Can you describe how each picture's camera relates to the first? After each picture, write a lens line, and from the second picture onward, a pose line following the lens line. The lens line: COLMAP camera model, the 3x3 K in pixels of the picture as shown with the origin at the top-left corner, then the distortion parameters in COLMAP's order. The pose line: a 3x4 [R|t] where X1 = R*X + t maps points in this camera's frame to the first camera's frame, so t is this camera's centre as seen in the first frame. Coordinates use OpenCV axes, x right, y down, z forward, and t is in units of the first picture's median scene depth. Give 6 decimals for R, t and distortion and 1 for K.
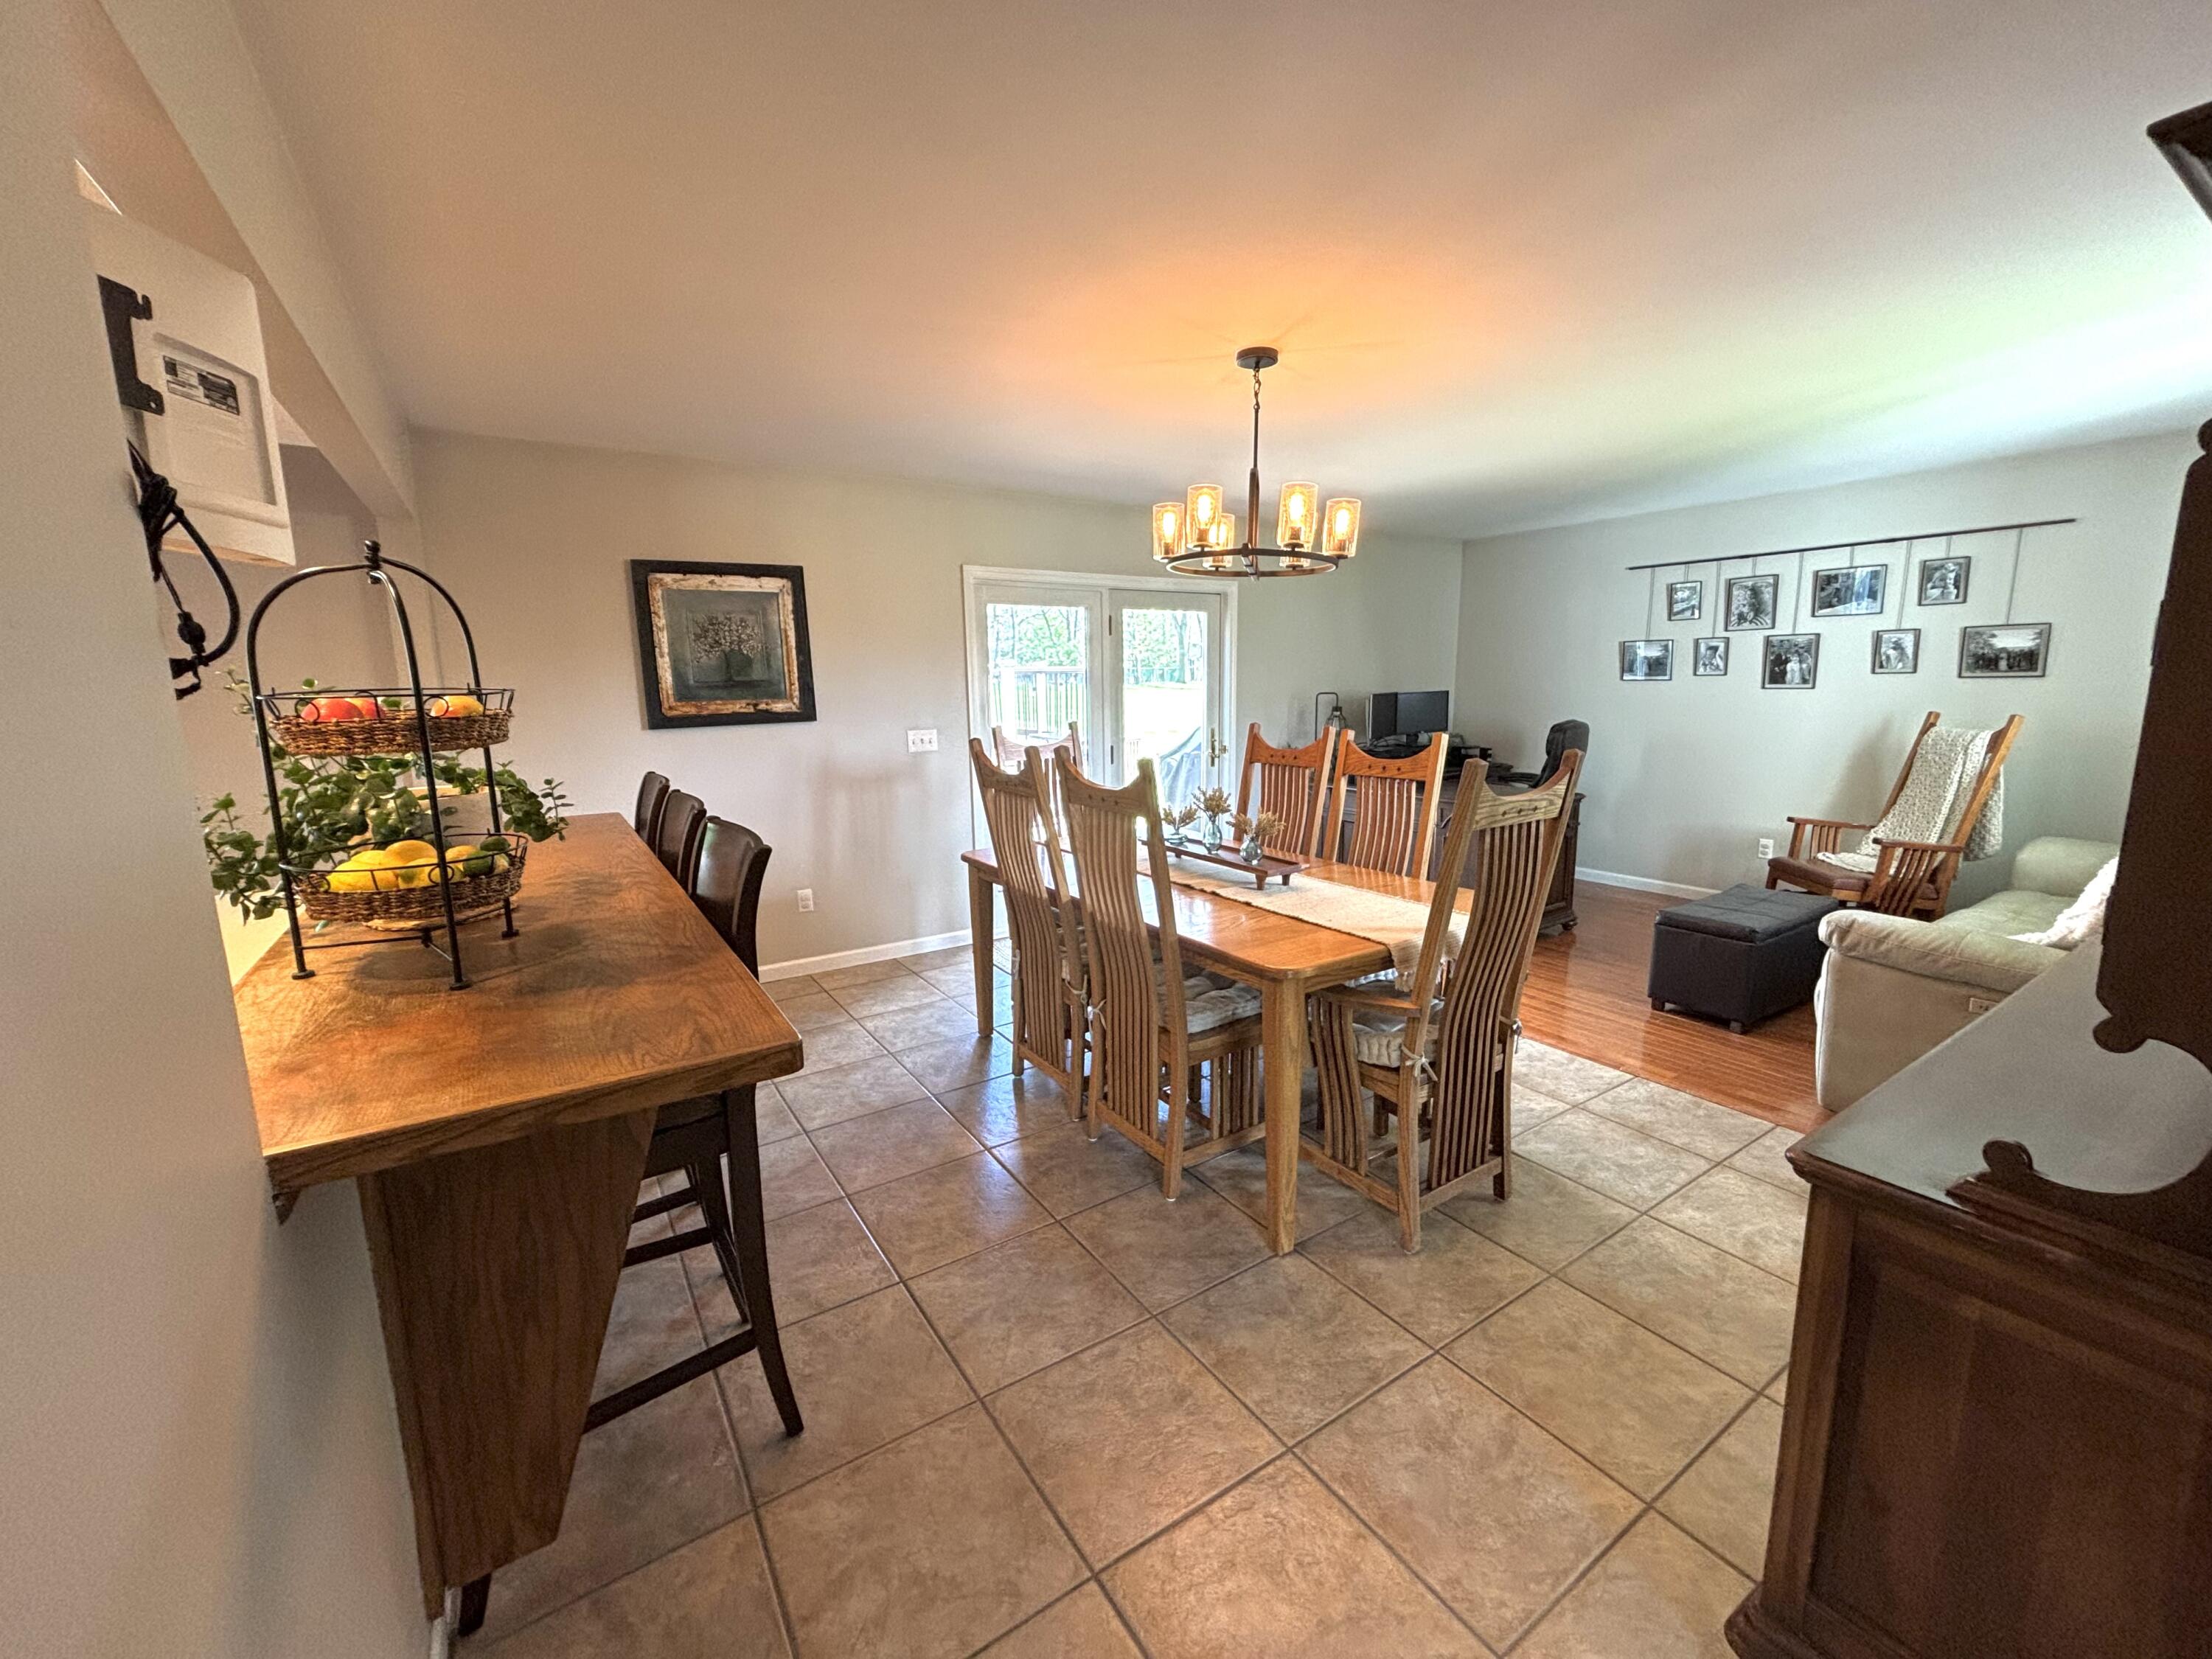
lens RADIAL K [[893.4, 0, 1104.5], [0, 893.4, 836.3], [0, 0, 1]] dist [-0.001438, 0.001047]
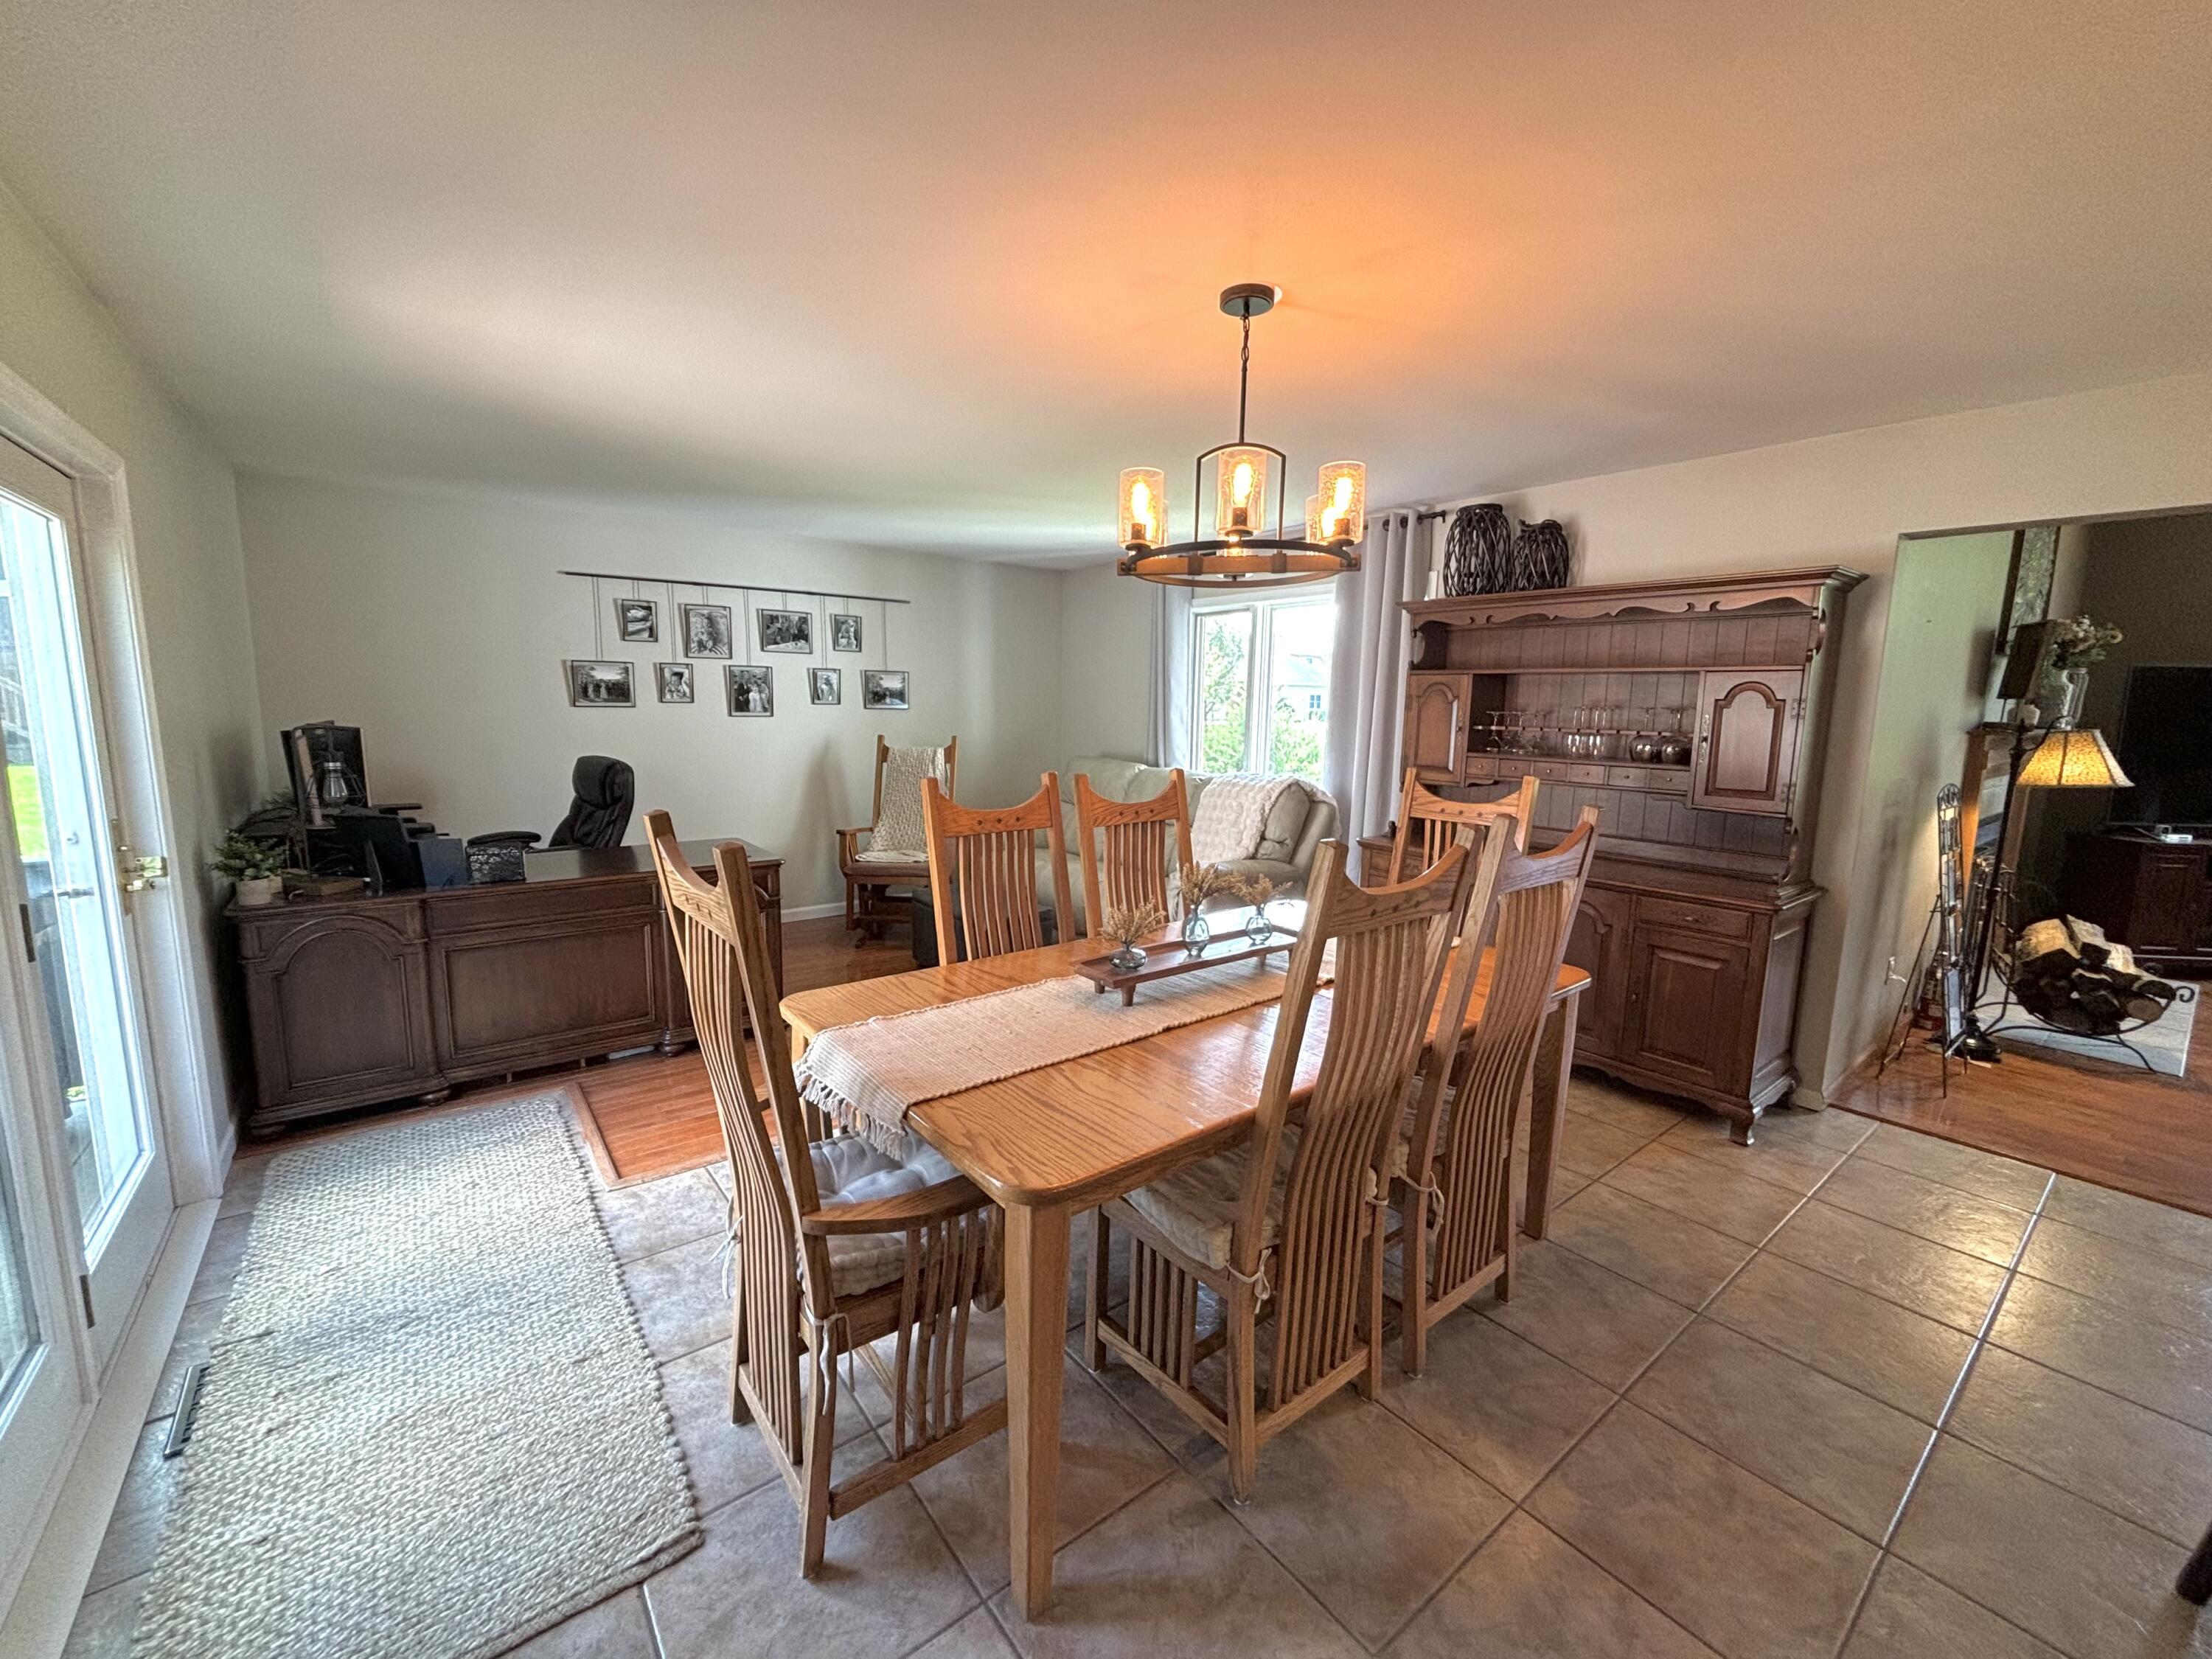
lens RADIAL K [[893.4, 0, 1101.2], [0, 893.4, 834.4], [0, 0, 1]] dist [-0.001438, 0.001047]
pose [[-0.091615, -0.134243, 0.986704, -0.350862], [0.158541, 0.976266, 0.147543, -0.120189], [-0.983093, 0.169950, -0.068158, 0.692010]]
